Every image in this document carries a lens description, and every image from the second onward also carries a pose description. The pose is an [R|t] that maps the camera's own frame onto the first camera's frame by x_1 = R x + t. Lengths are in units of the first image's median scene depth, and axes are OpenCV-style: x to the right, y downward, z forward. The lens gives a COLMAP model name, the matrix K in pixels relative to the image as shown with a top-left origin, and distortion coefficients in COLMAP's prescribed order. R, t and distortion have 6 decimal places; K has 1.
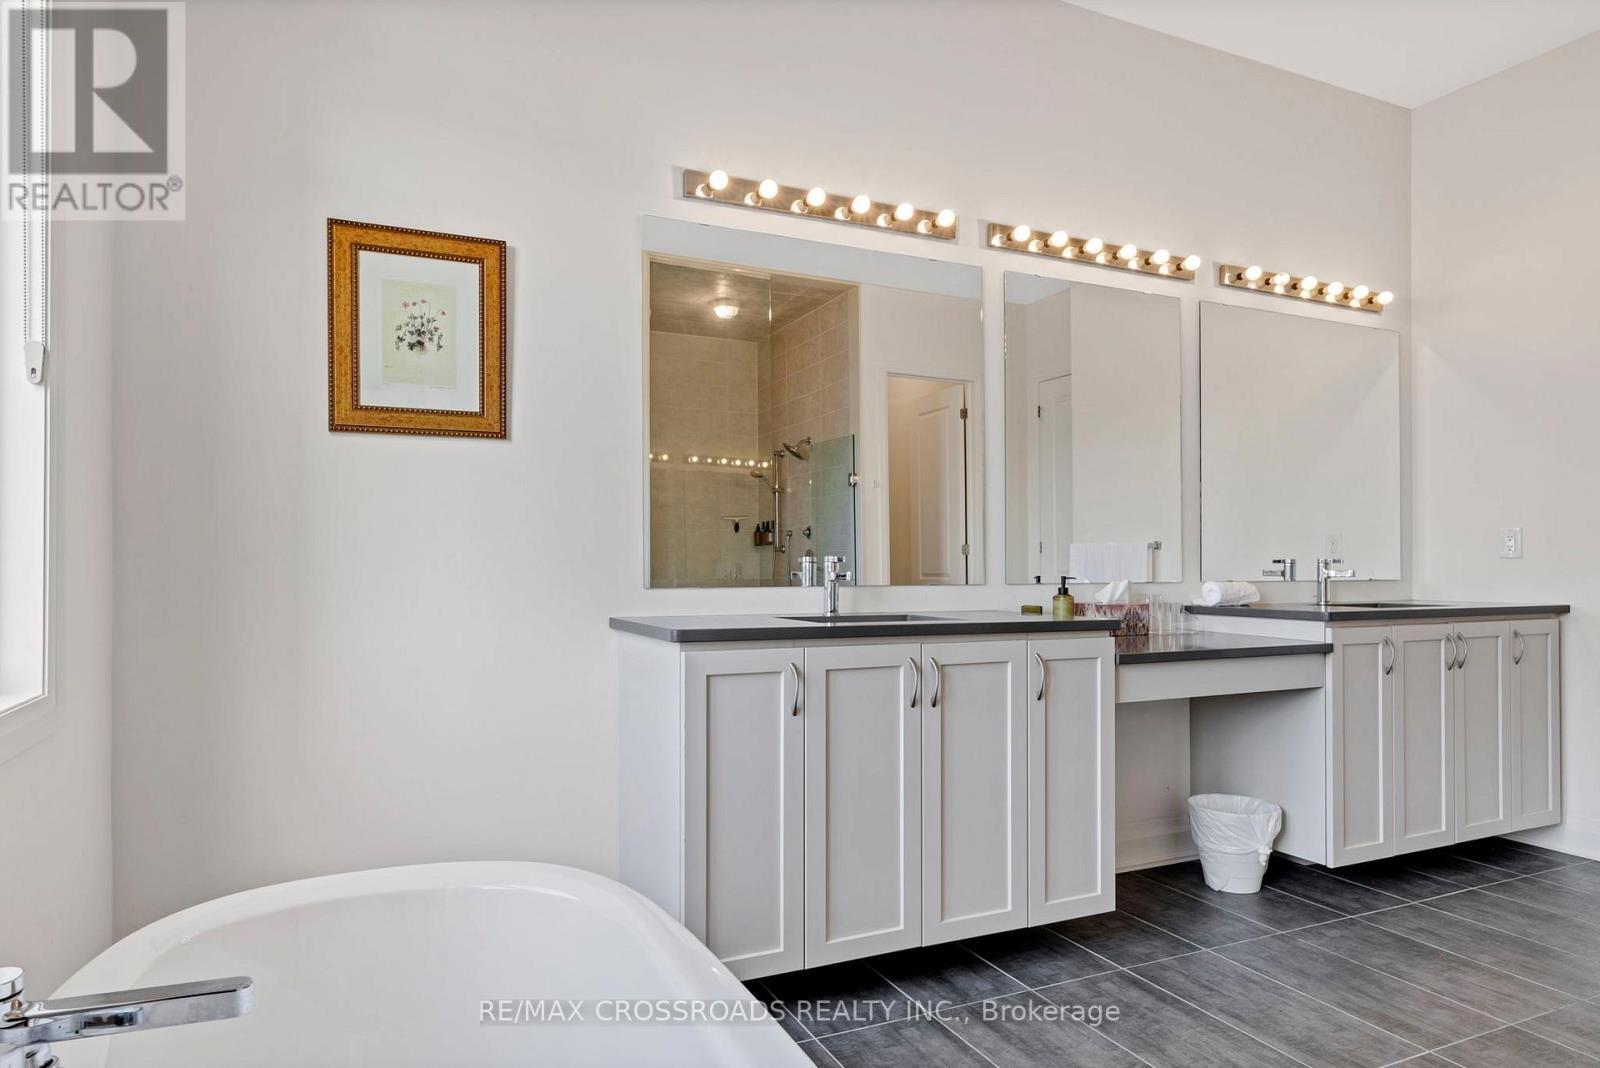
lens RADIAL K [[905.2, 0, 800.0], [0, 905.2, 534.0], [0, 0, 1]] dist [-0.003435, -0.012983]
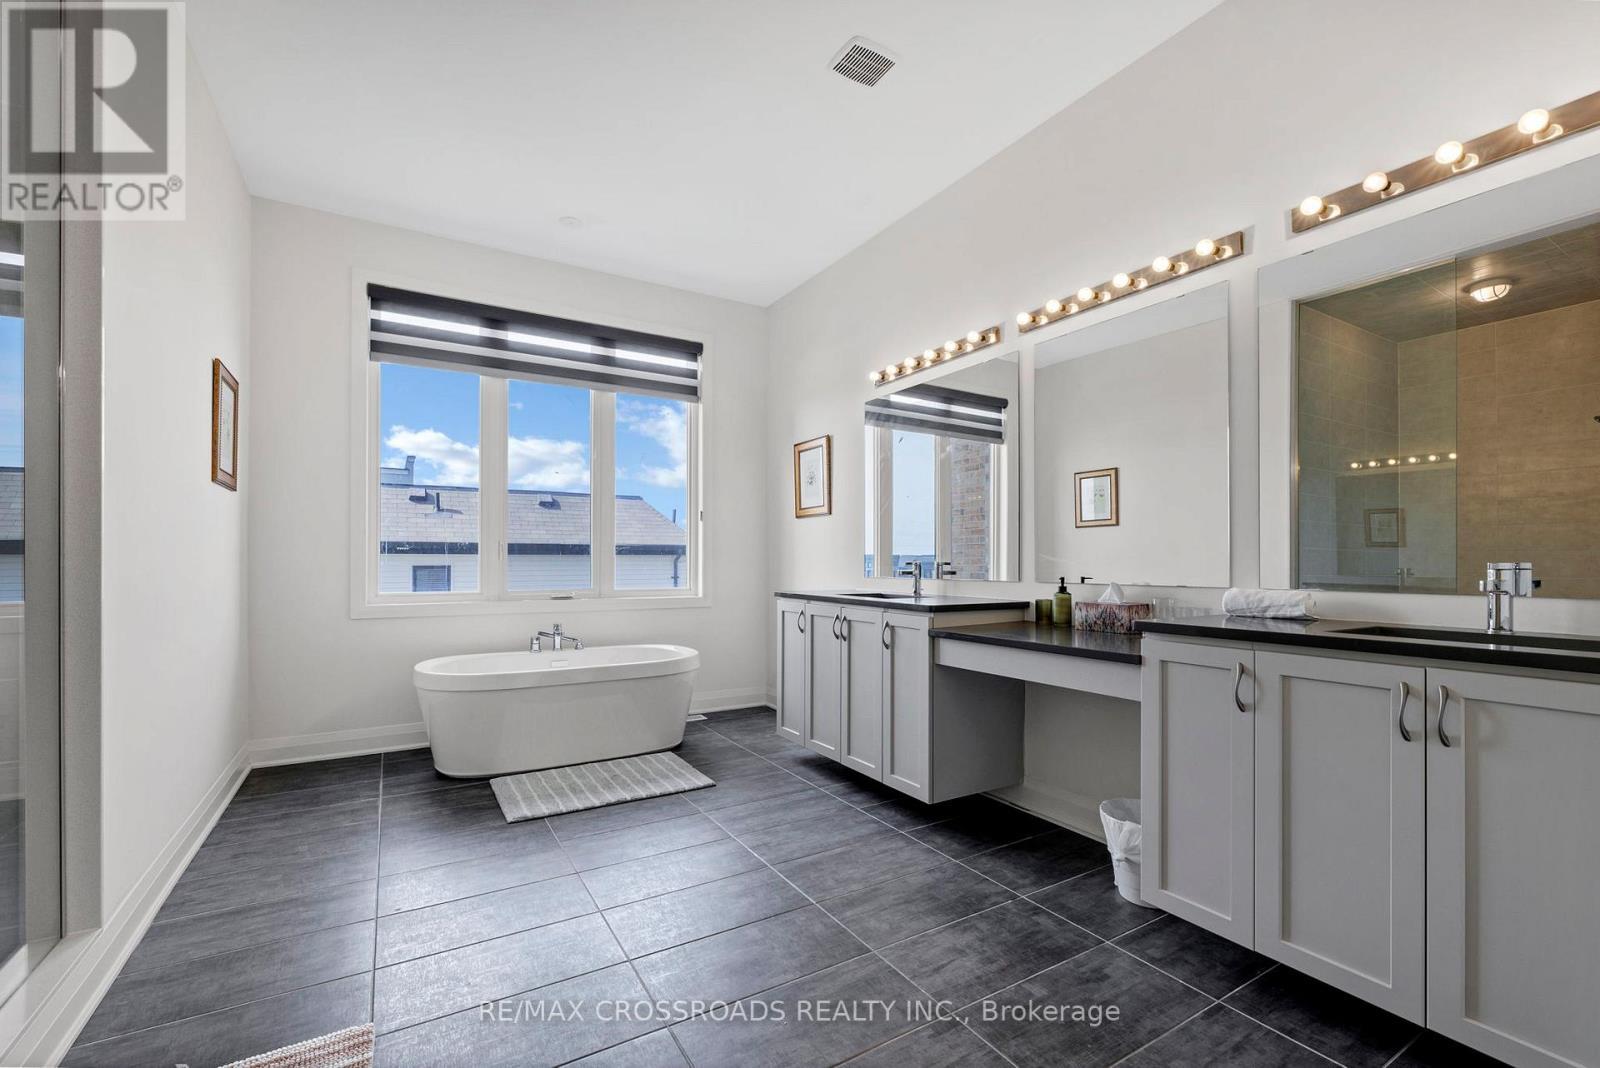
lens RADIAL K [[678.7, 0, 817.6], [0, 678.7, 545.4], [0, 0, 1]] dist [-0.001249, -0.000050]
pose [[0.161617, -0.029613, -0.986409, 1.320101], [0.024179, 0.999368, -0.026041, 0.023081], [0.986557, -0.019641, 0.162231, 0.615353]]
